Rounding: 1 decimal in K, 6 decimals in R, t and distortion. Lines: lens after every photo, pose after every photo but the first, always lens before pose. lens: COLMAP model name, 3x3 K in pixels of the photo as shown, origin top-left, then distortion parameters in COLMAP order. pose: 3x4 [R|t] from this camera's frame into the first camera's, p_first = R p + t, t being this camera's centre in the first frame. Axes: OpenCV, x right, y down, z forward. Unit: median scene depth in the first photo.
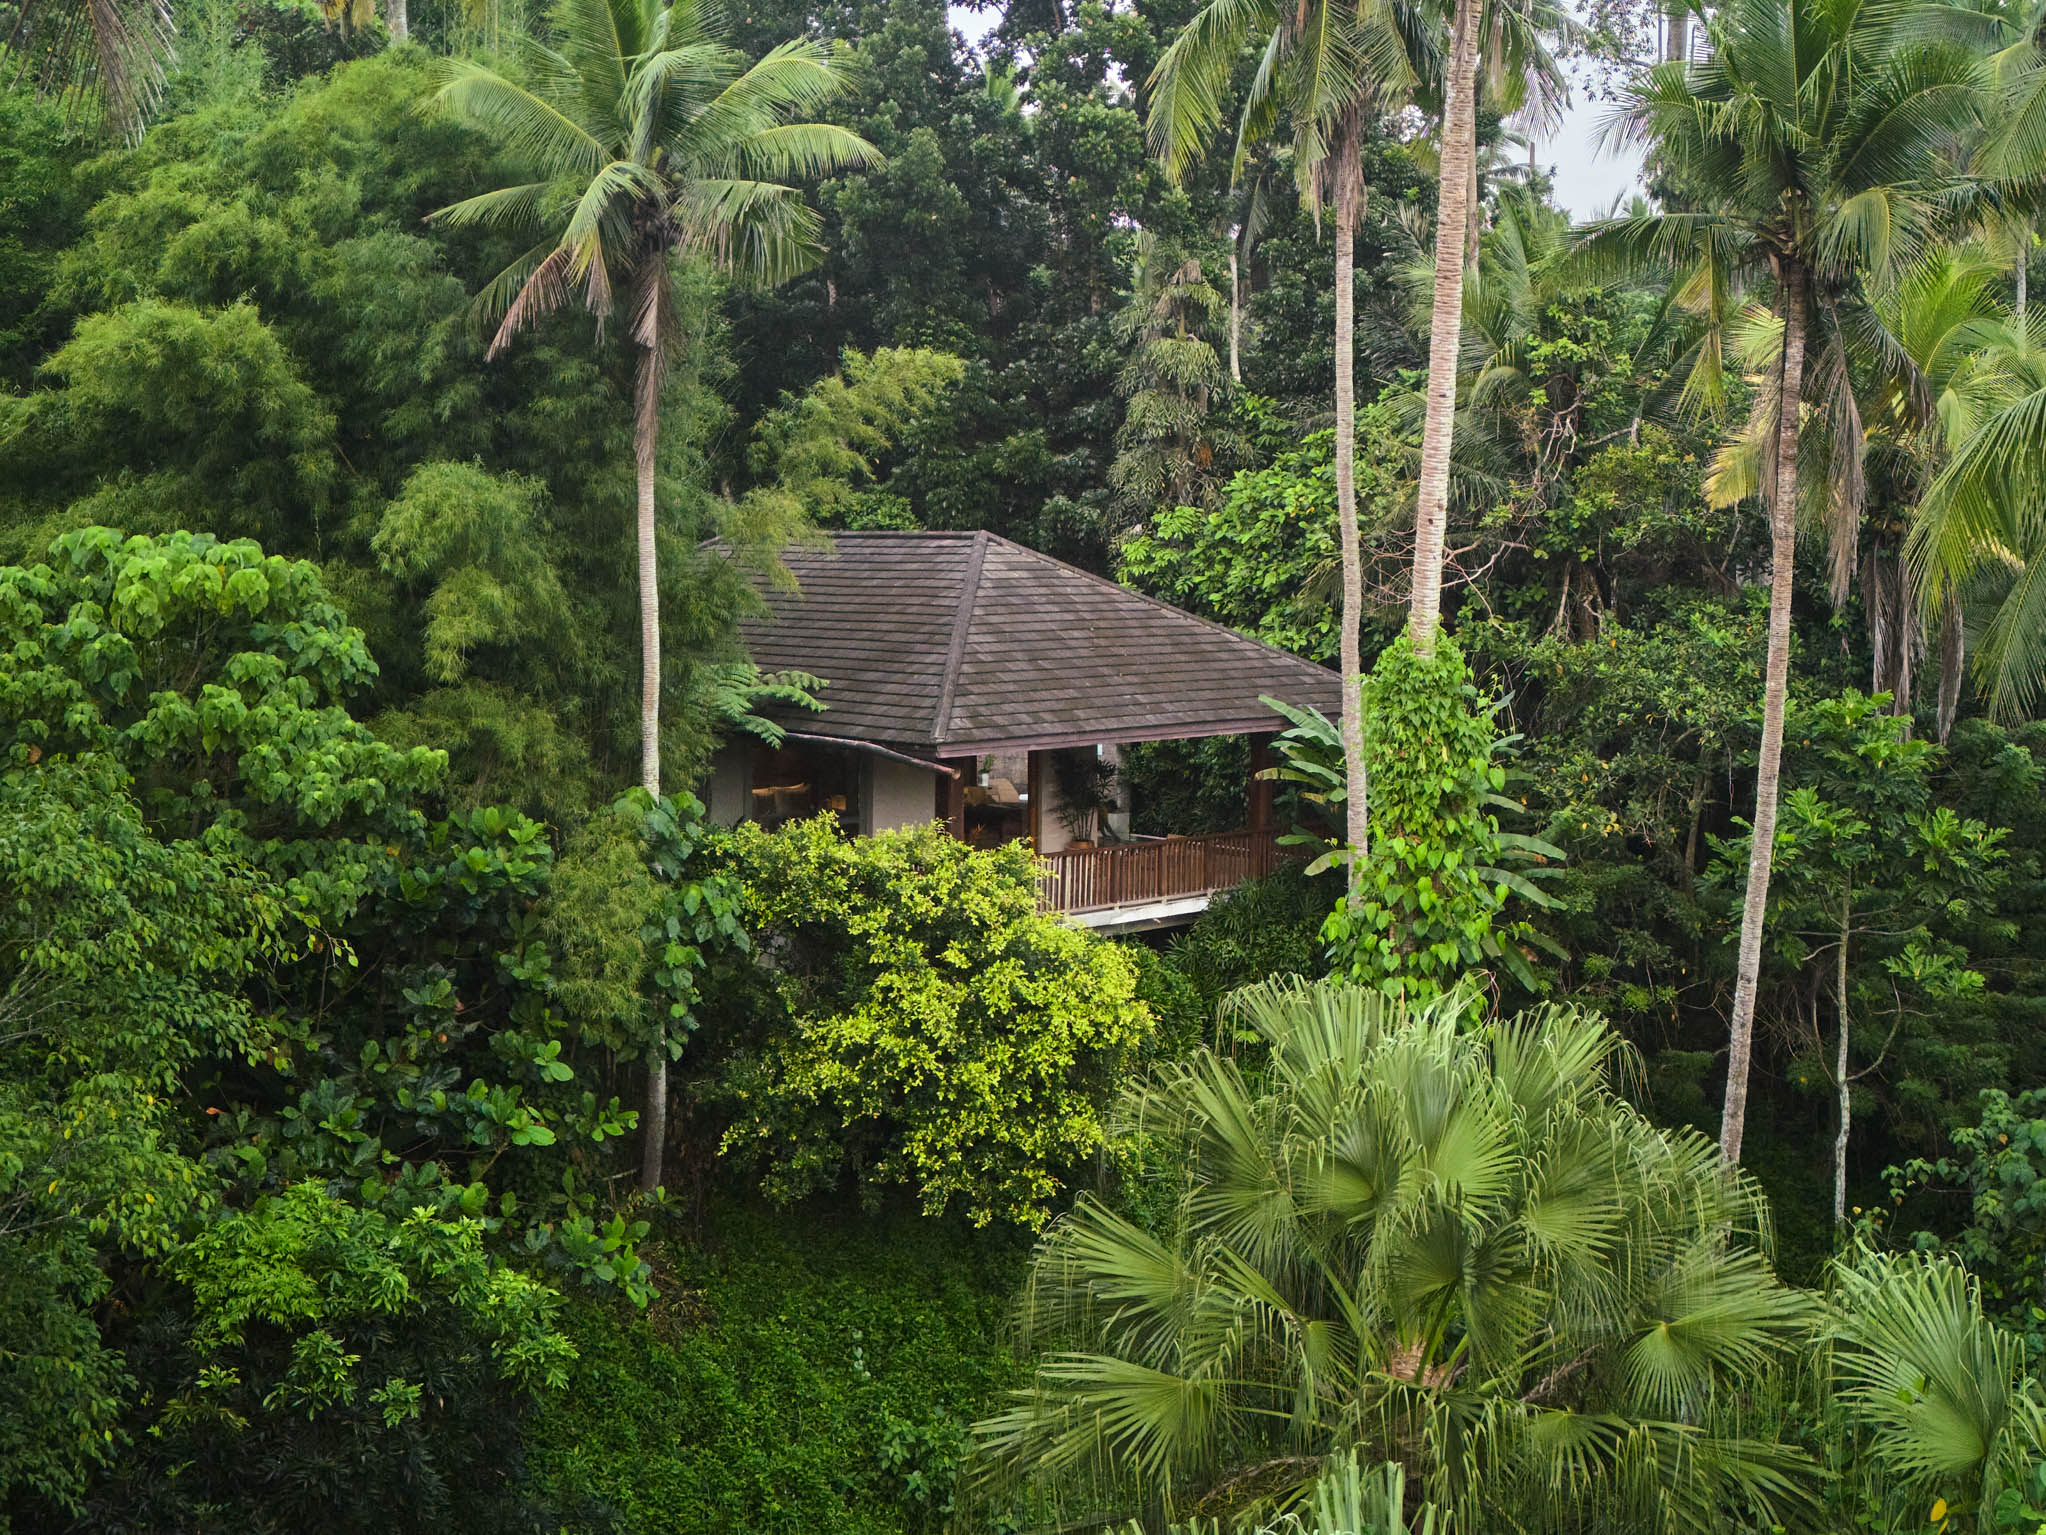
lens RADIAL K [[1945.9, 0, 1023.0], [0, 1945.9, 767.5], [0, 0, 1]] dist [-0.000787, -0.000128]
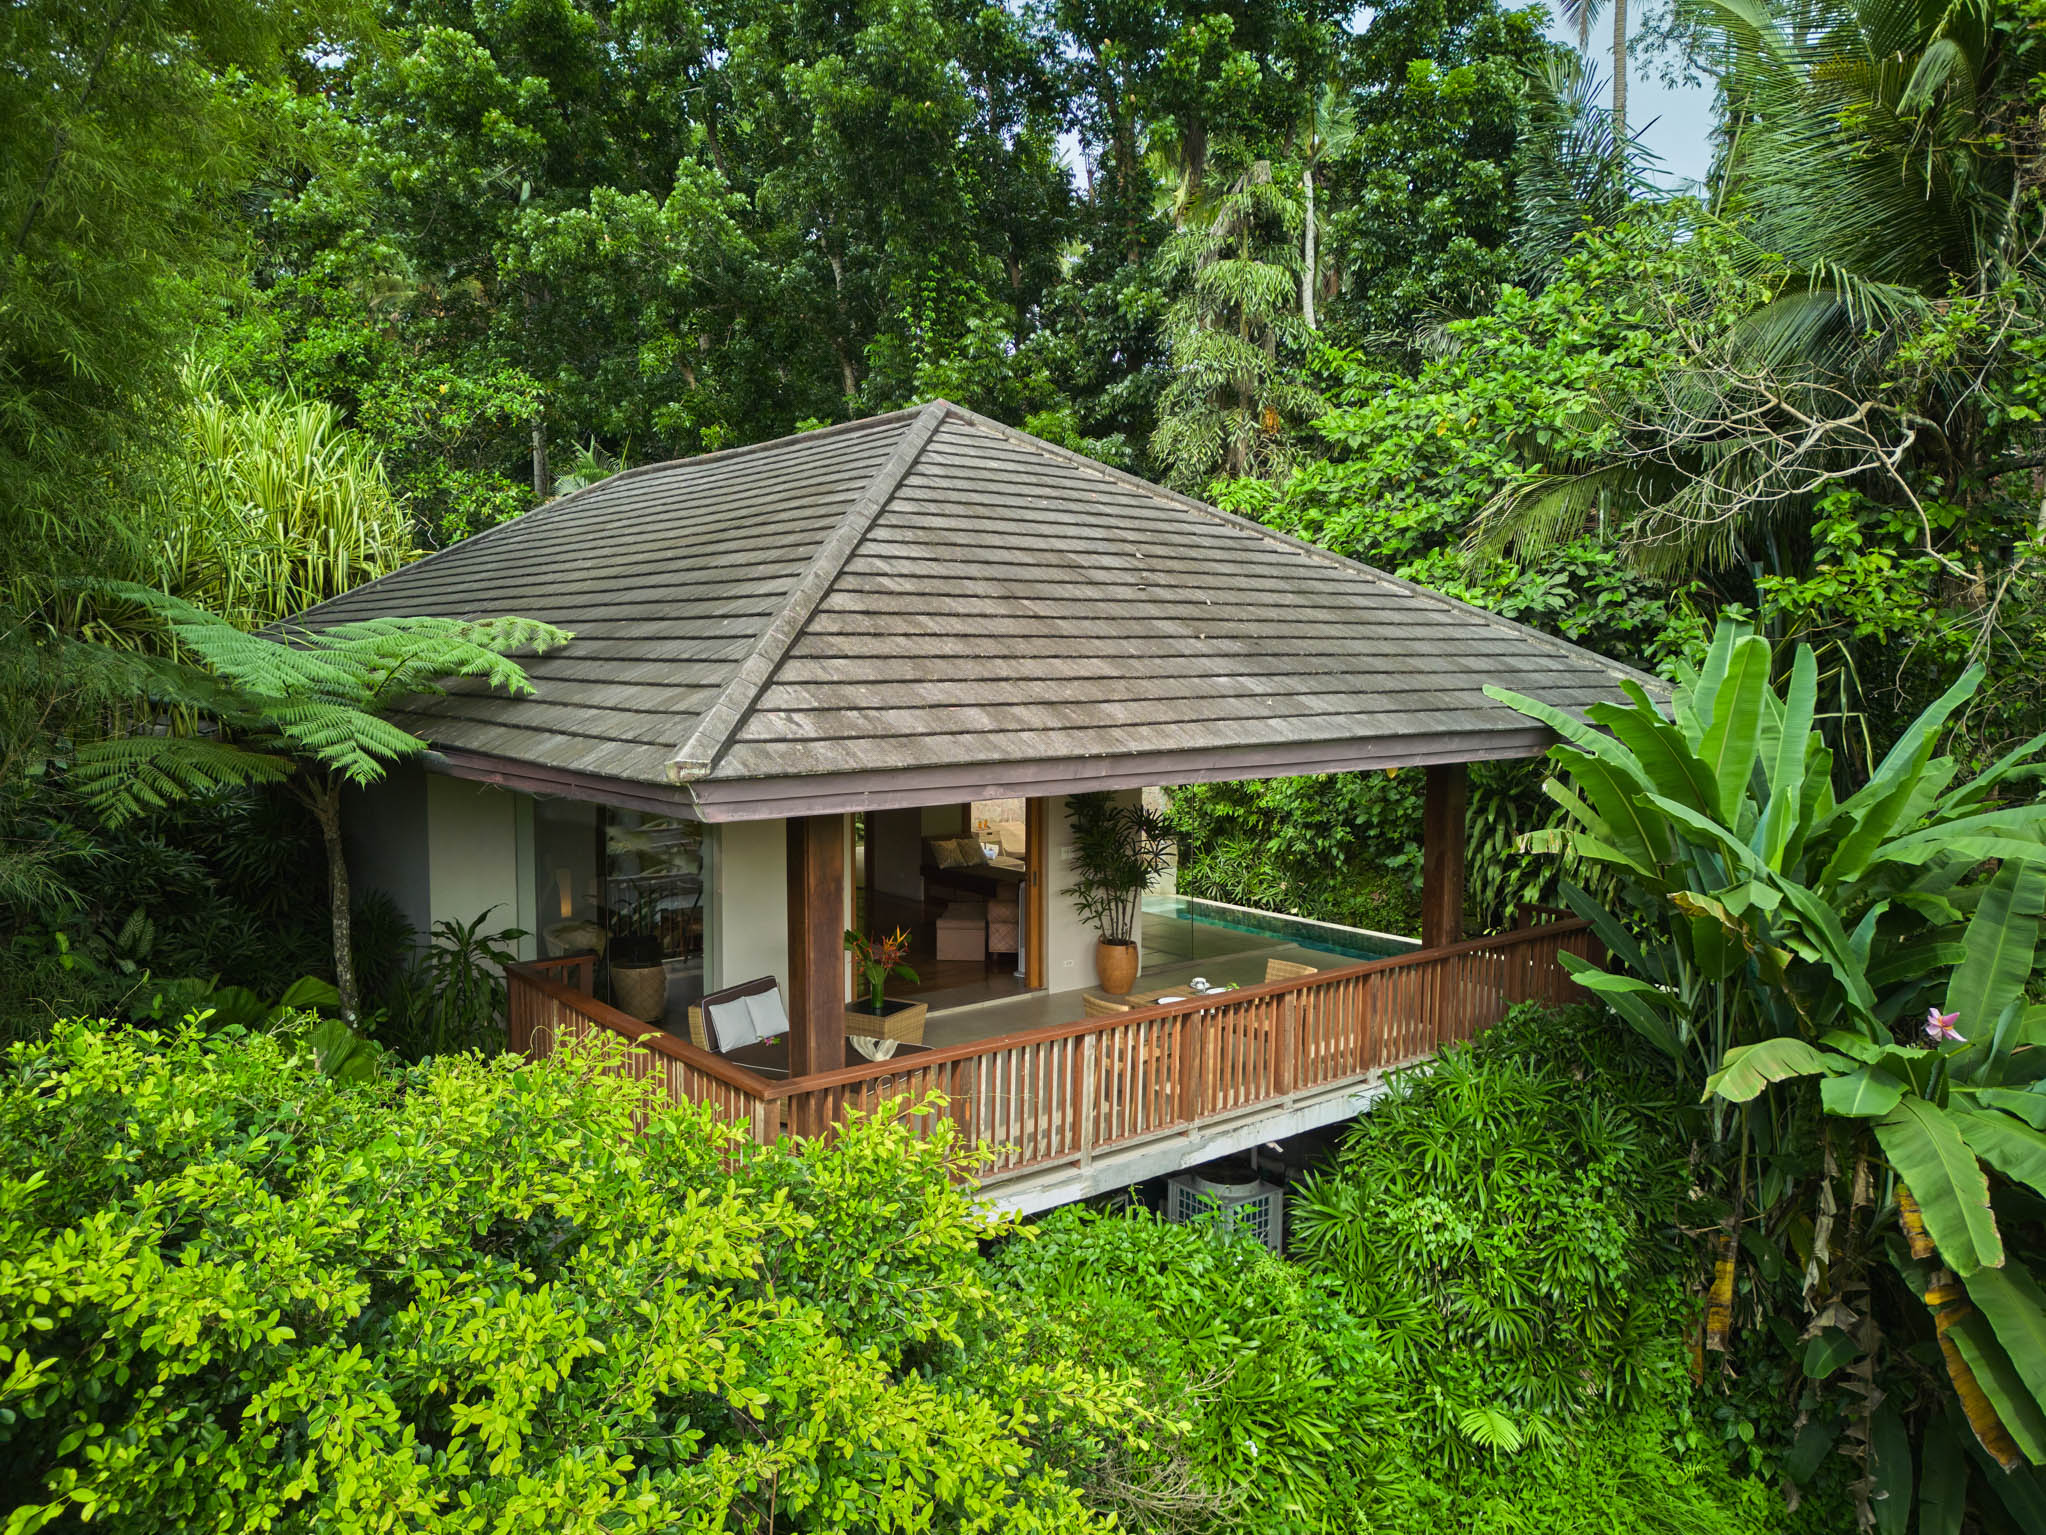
lens RADIAL K [[1438.0, 0, 1023.0], [0, 1438.0, 767.5], [0, 0, 1]] dist [0.001373, 0.000082]
pose [[0.999486, 0.004825, -0.031686, 0.011958], [-0.005620, 0.999670, -0.025052, -0.003911], [0.031555, 0.025217, 0.999184, 0.432506]]
